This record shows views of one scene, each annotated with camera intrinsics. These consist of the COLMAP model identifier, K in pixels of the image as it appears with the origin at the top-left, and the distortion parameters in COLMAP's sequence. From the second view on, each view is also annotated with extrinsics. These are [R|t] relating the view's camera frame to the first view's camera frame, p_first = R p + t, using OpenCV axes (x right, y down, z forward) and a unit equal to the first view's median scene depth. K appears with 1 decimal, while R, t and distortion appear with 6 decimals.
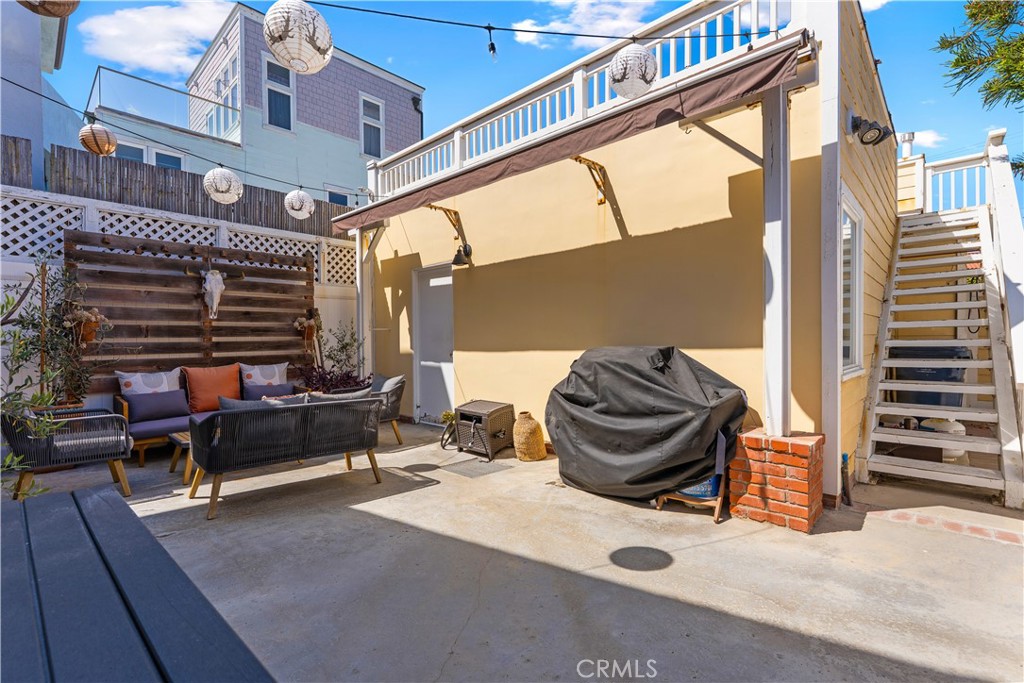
lens RADIAL K [[456.2, 0, 512.7], [0, 456.2, 338.6], [0, 0, 1]] dist [0.001002, -0.000336]
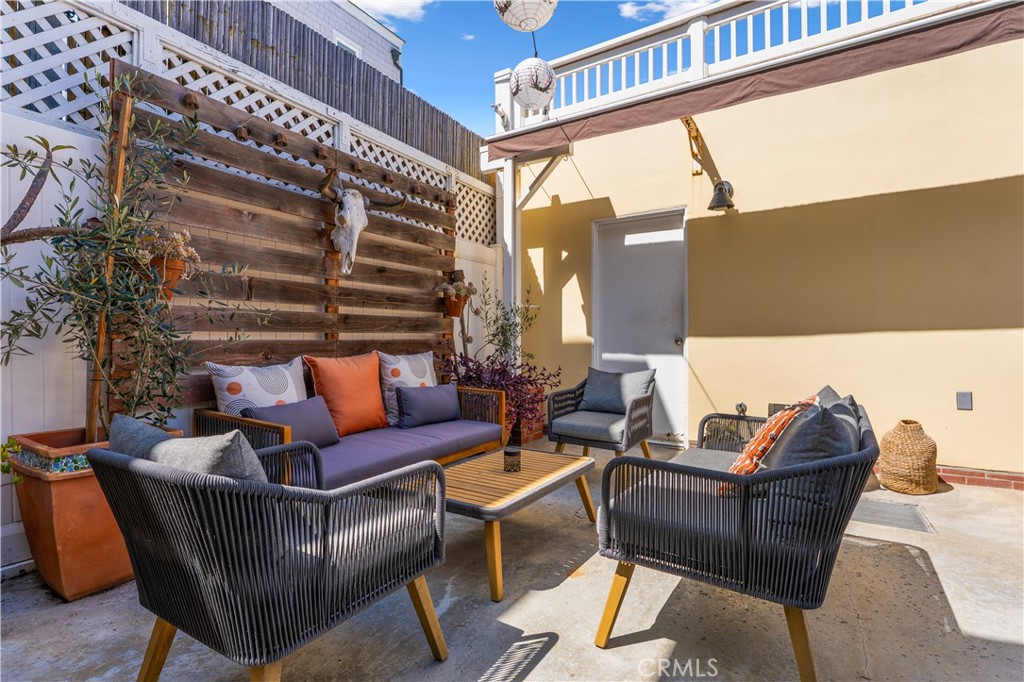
lens RADIAL K [[470.7, 0, 526.2], [0, 470.7, 338.2], [0, 0, 1]] dist [-0.001126, 0.000538]
pose [[0.979583, 0.008579, 0.200858, -0.521144], [-0.007483, 0.999953, -0.006217, 0.037752], [-0.200902, 0.004587, 0.979601, 0.347972]]
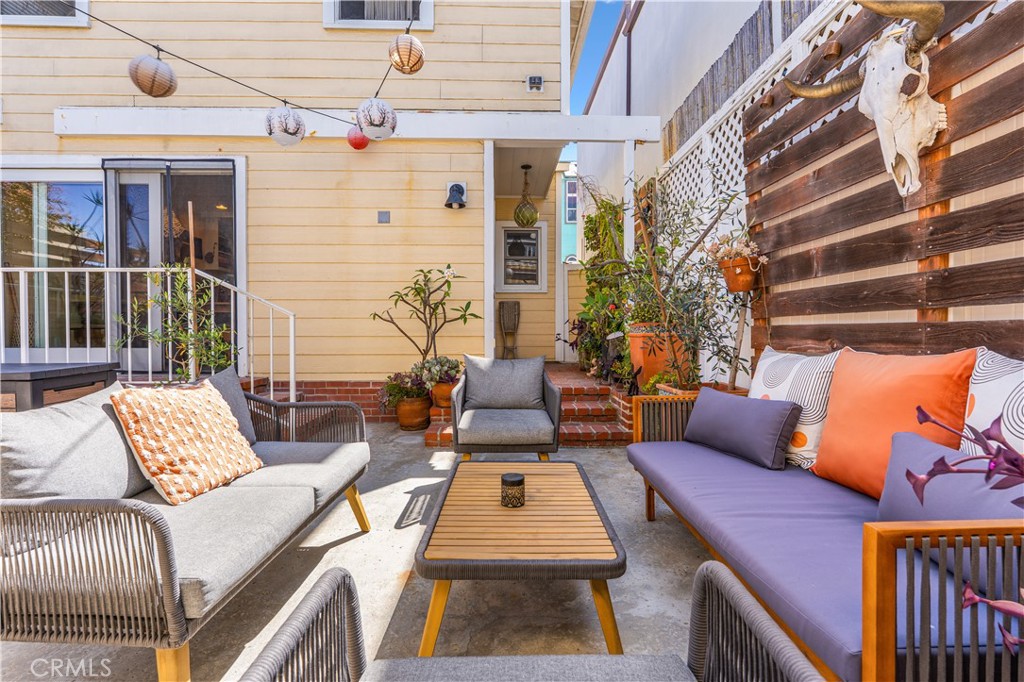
lens RADIAL K [[456.2, 0, 512.7], [0, 456.2, 338.1], [0, 0, 1]] dist [0.001002, -0.000336]
pose [[-0.717174, 0.011586, -0.696798, -0.243956], [-0.003141, 0.999798, 0.019857, 0.043233], [0.696887, 0.016429, -0.716993, 0.973930]]
